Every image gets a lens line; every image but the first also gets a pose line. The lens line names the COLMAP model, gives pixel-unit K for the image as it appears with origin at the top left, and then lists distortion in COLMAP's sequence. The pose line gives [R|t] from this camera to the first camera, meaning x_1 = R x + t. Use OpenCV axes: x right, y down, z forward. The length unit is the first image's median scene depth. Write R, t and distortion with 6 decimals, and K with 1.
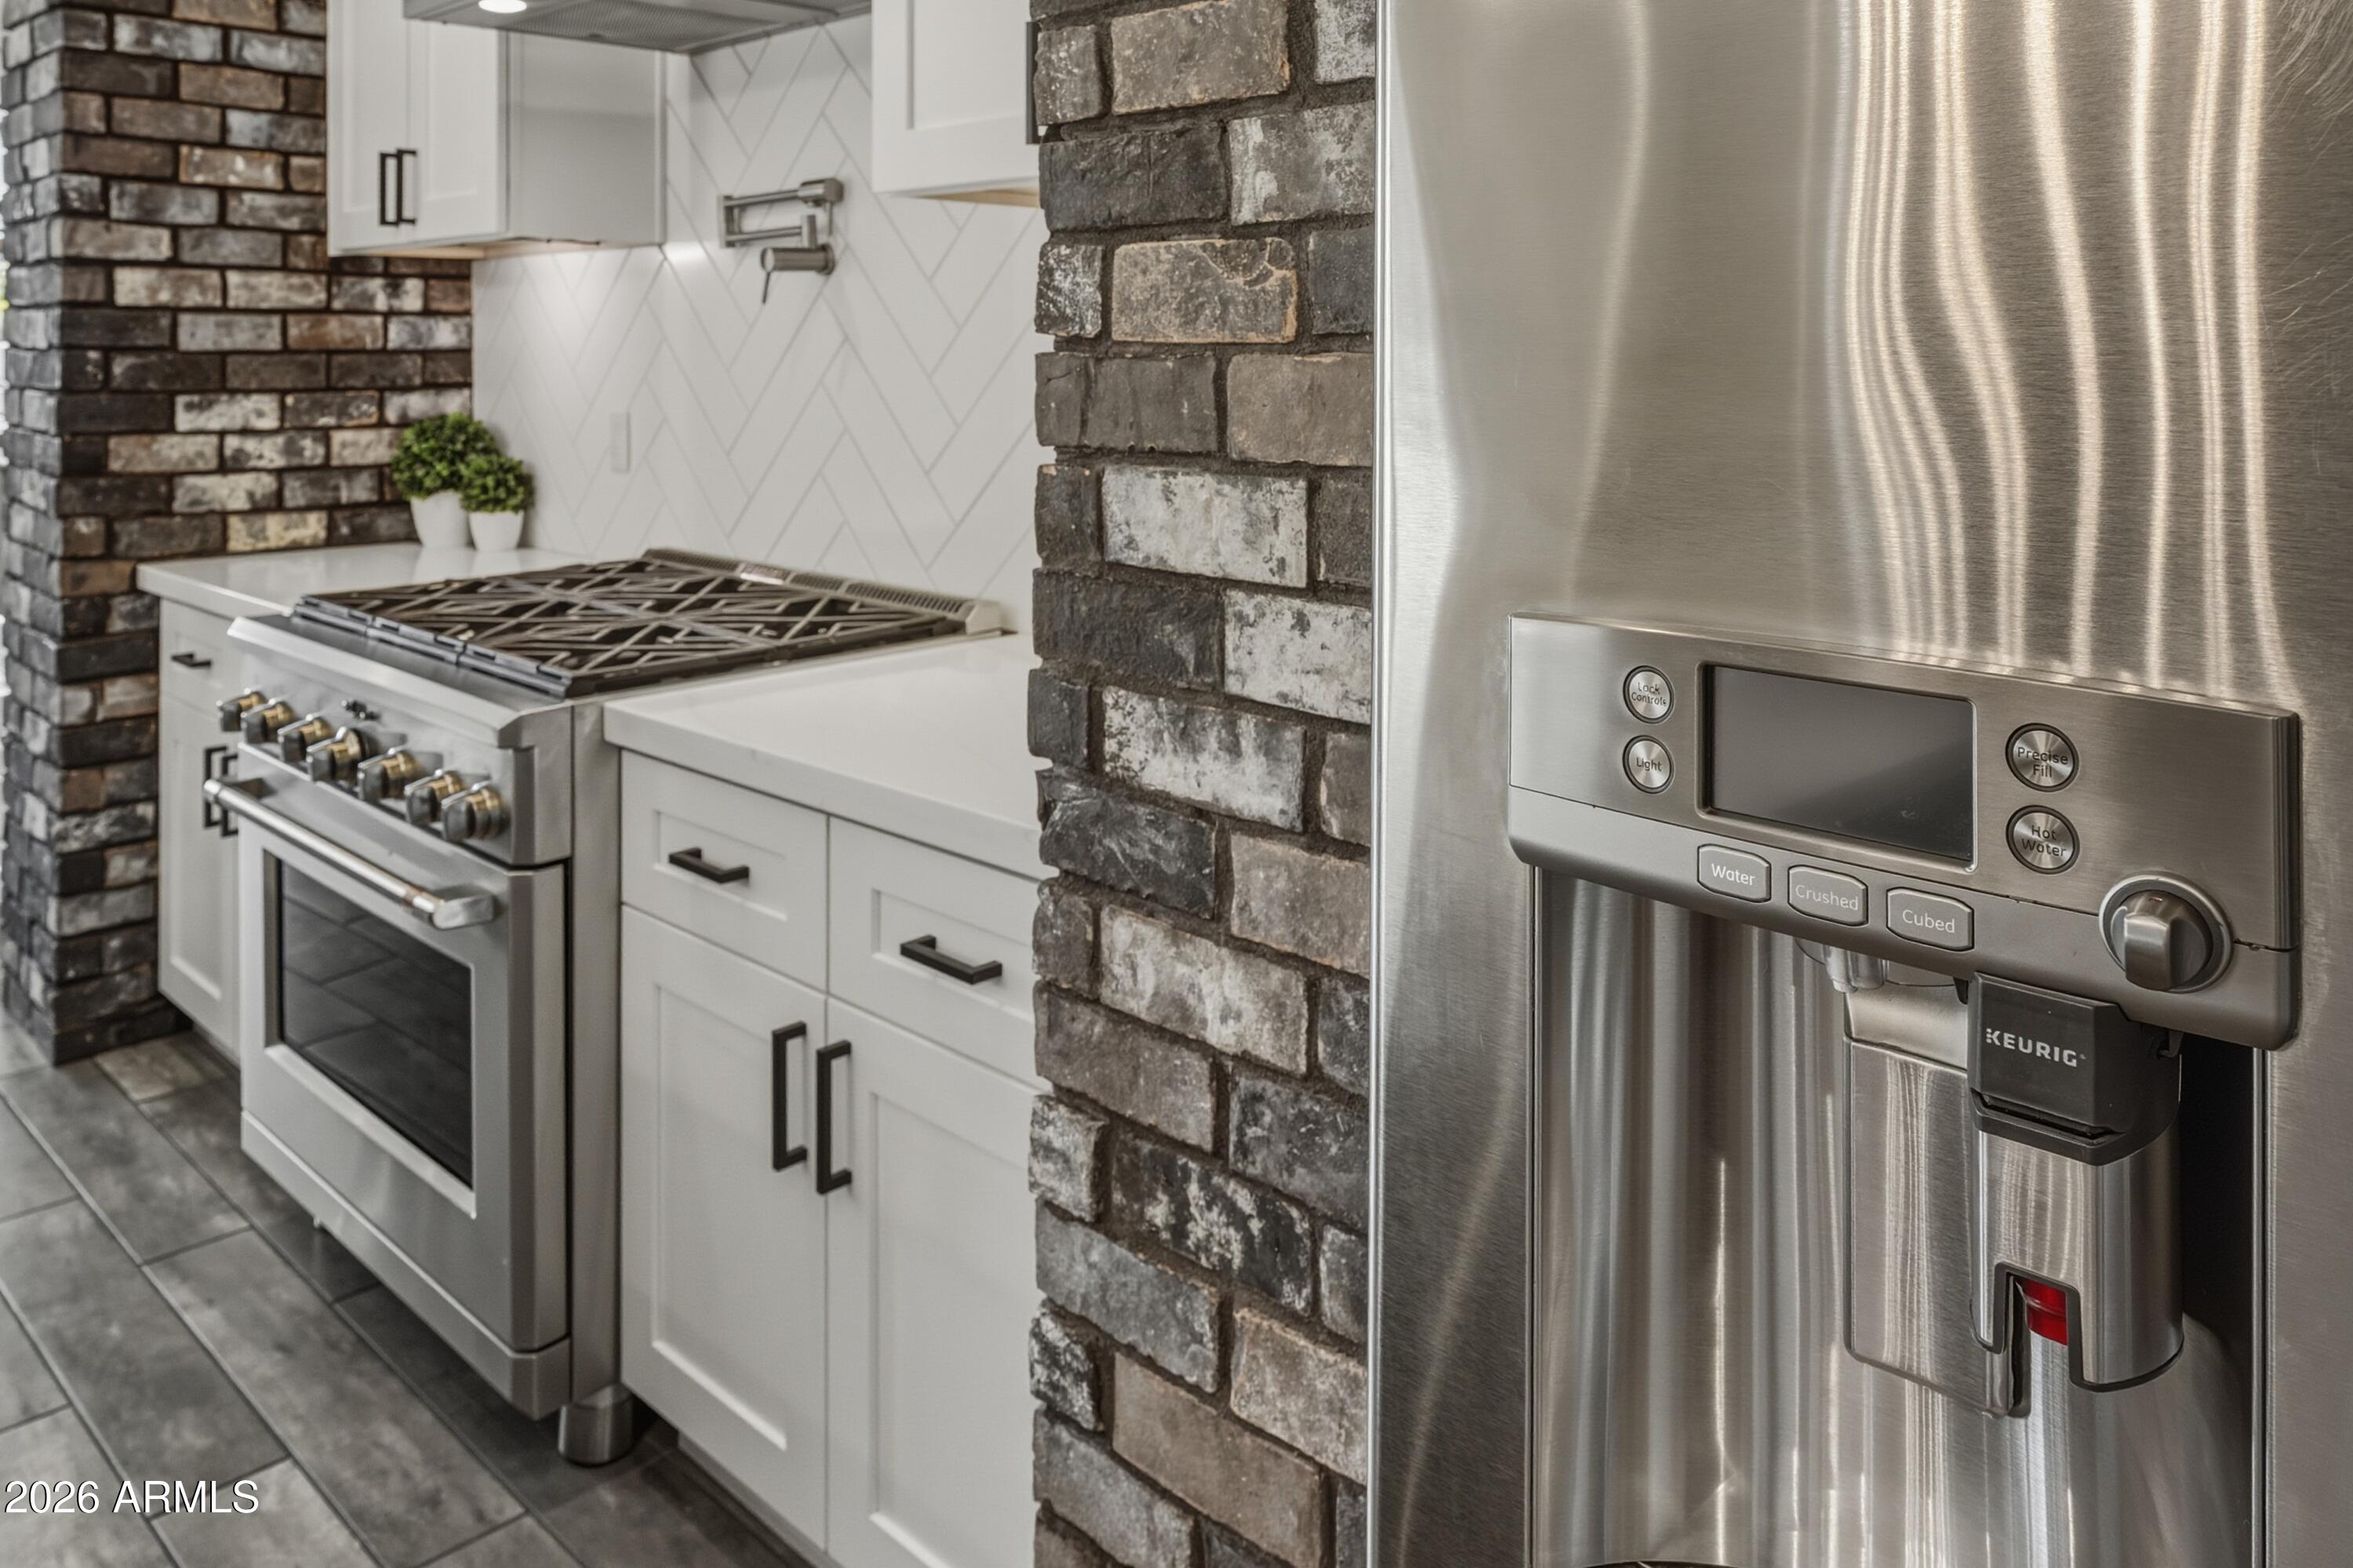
lens RADIAL K [[1712.3, 0, 1189.2], [0, 1712.3, 334.5], [0, 0, 1]] dist [0.004623, -0.001085]
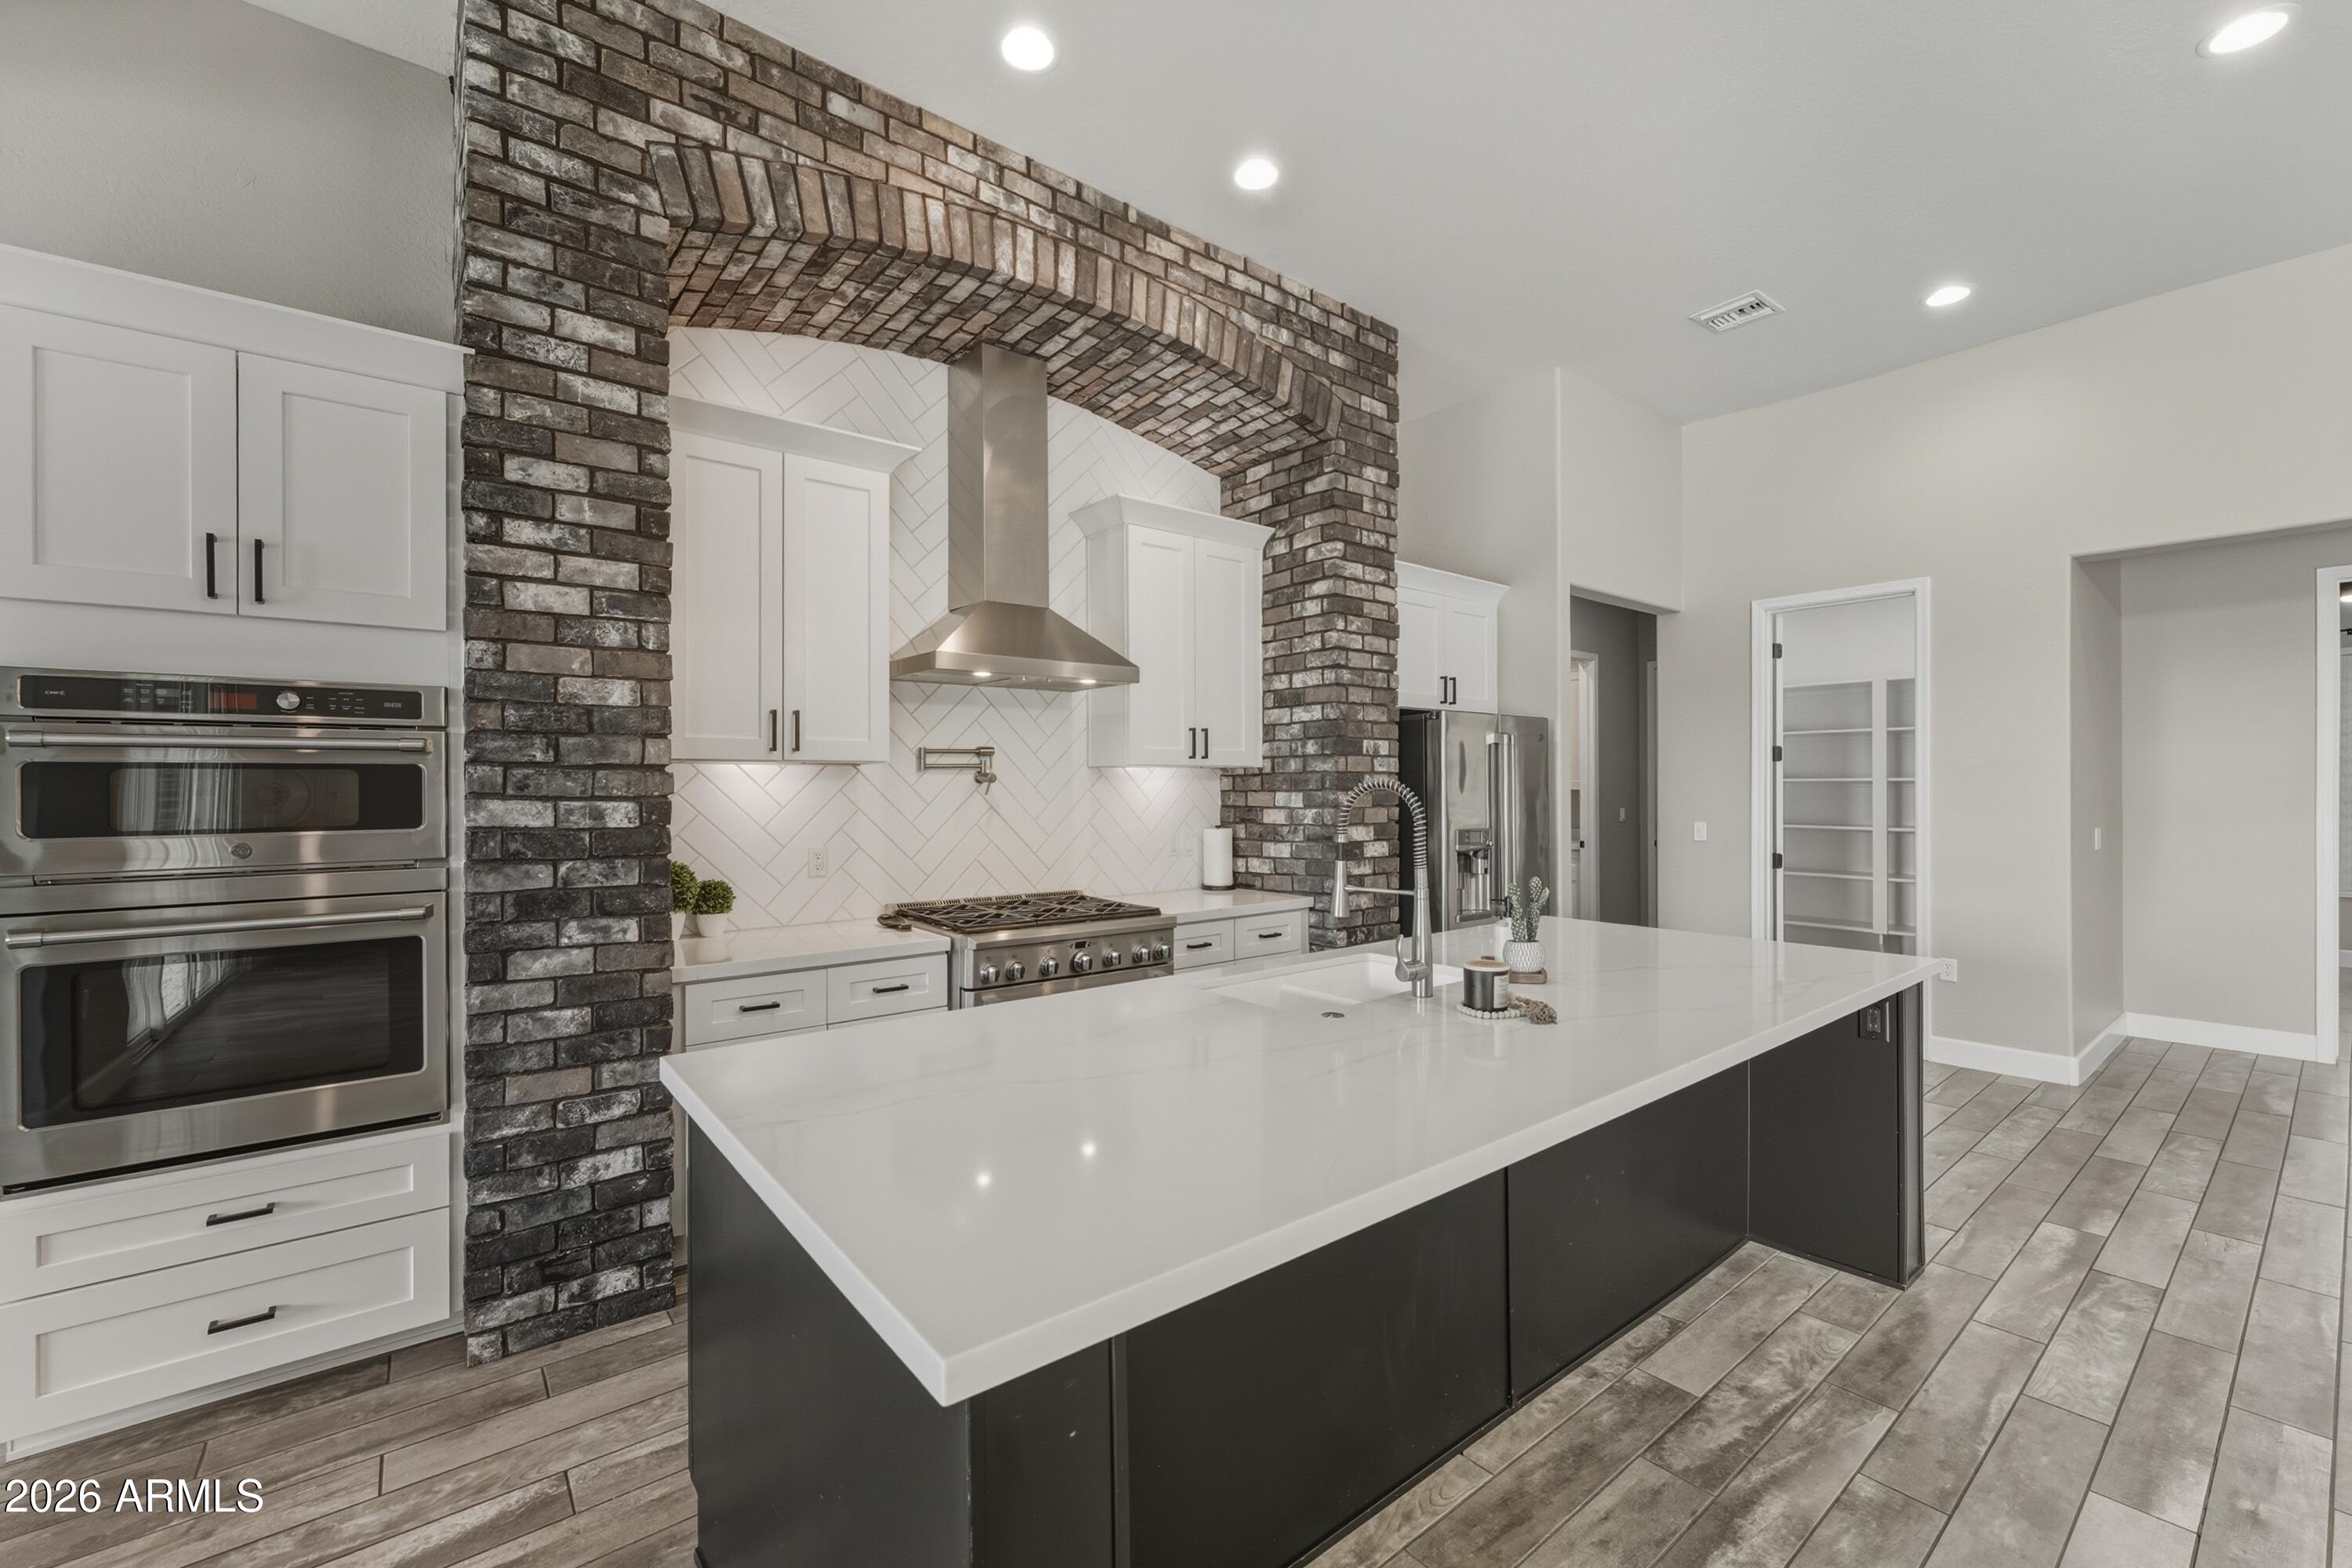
lens RADIAL K [[957.7, 0, 1176.5], [0, 957.7, 783.3], [0, 0, 1]] dist [-0.002543, 0.001352]
pose [[0.127322, 0.001542, 0.991860, -1.626893], [-0.003675, 0.999993, -0.001083, -0.034138], [-0.991855, -0.003507, 0.127327, 0.521961]]
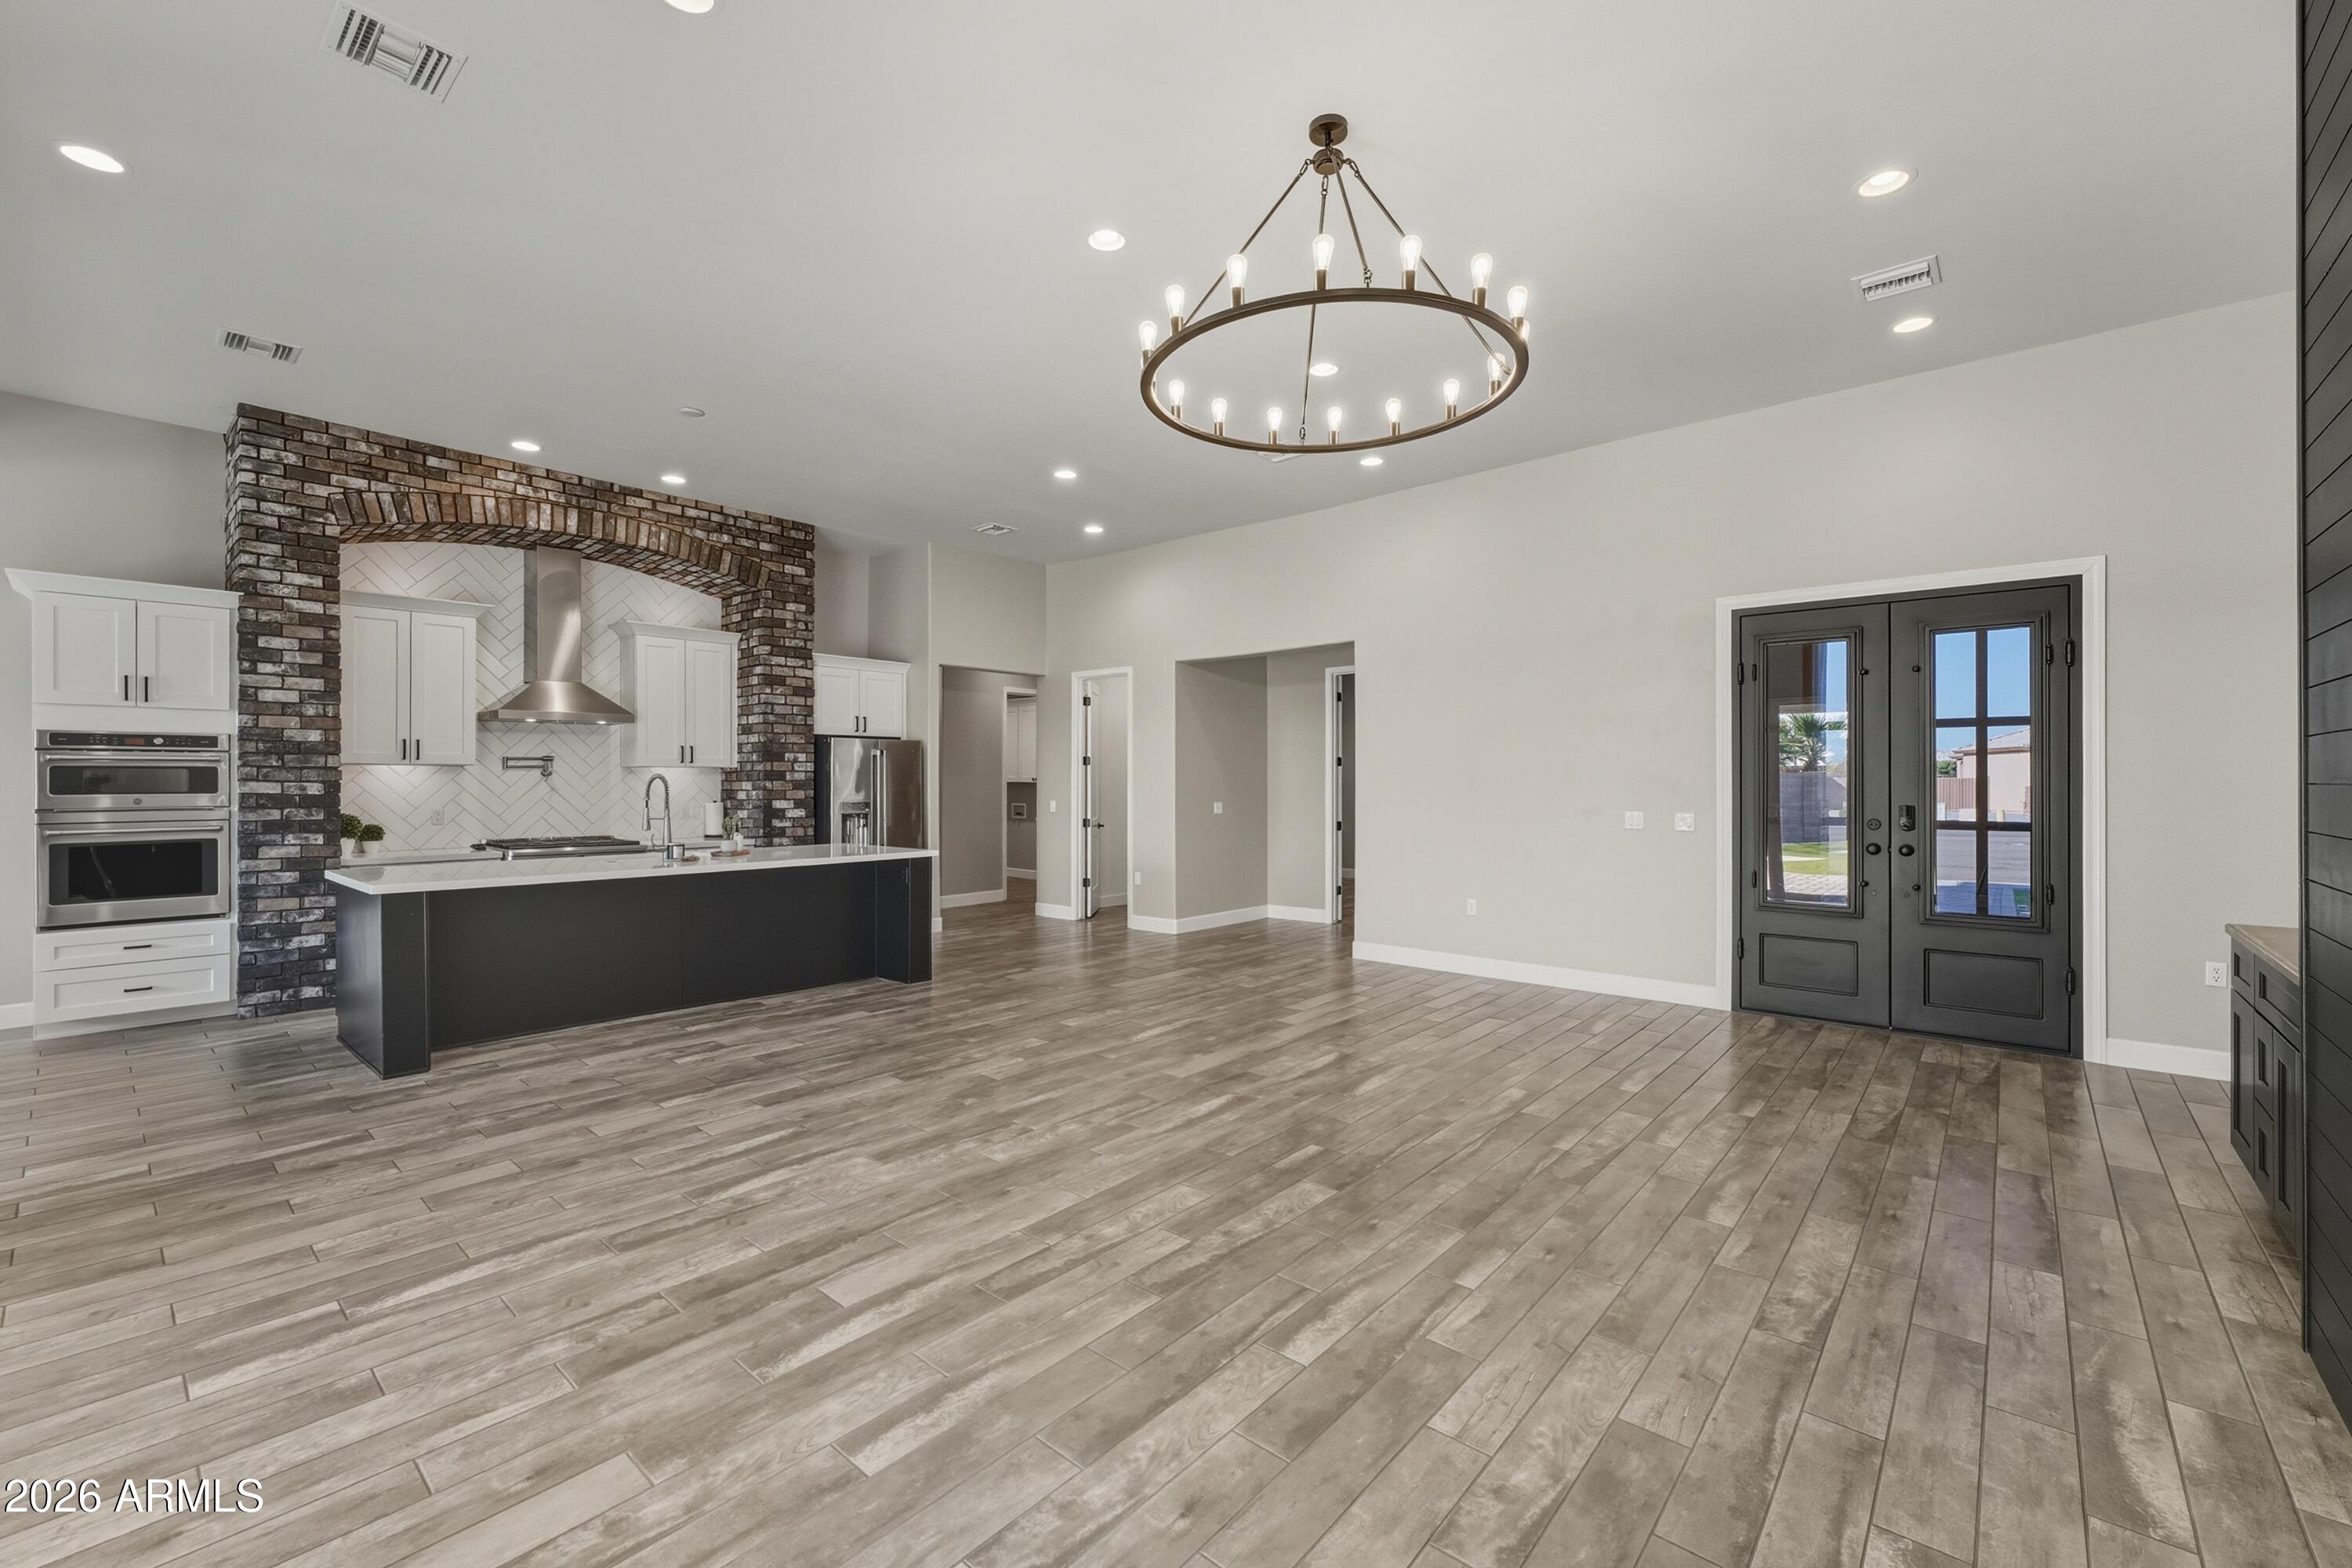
lens RADIAL K [[957.7, 0, 1166.8], [0, 957.7, 779.2], [0, 0, 1]] dist [-0.002543, 0.001352]
pose [[-0.052322, 0.000718, 0.998630, -2.990517], [-0.007260, 0.999973, -0.001099, -0.035035], [-0.998604, -0.007308, -0.052316, -0.600283]]
